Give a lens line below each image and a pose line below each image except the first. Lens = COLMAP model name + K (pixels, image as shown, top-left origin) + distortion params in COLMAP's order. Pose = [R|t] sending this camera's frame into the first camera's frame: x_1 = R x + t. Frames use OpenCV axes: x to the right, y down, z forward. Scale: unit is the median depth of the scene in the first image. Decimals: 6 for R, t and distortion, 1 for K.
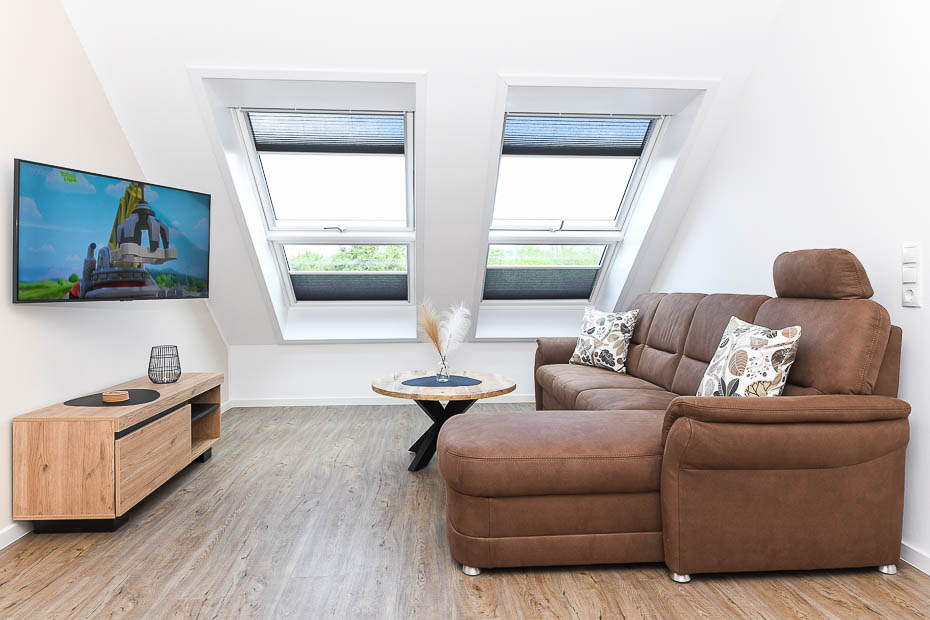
lens RADIAL K [[575.8, 0, 465.0], [0, 575.8, 310.0], [0, 0, 1]] dist [0.001743, -0.000977]
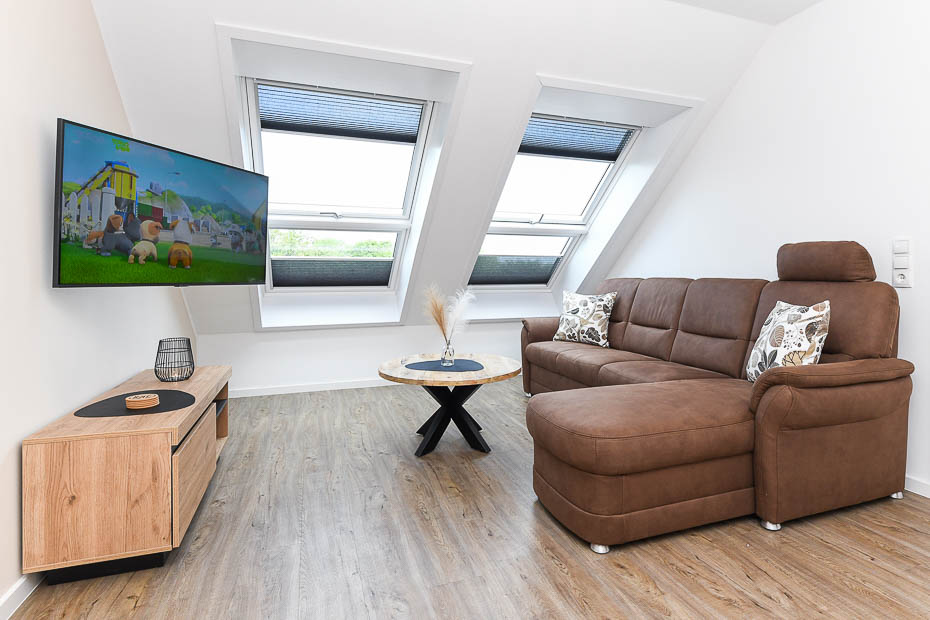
lens RADIAL K [[495.0, 0, 503.1], [0, 495.0, 291.6], [0, 0, 1]] dist [-0.000132, 0.000523]
pose [[0.958018, -0.009688, 0.286545, -0.351267], [0.011130, 0.999932, -0.003407, -0.001796], [-0.286493, 0.006453, 0.958061, 0.179887]]
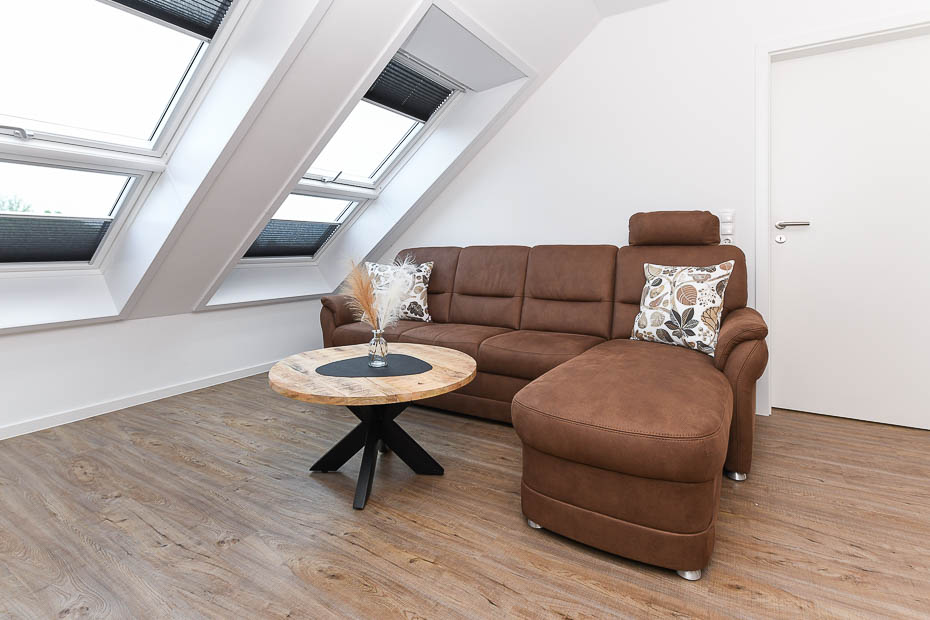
lens RADIAL K [[455.5, 0, 465.5], [0, 455.5, 259.3], [0, 0, 1]] dist [-0.000717, -0.000148]
pose [[0.589924, -0.021715, 0.807167, -0.605797], [0.037580, 0.999293, -0.000582, -0.004425], [-0.806584, 0.030677, 0.590323, 0.755739]]
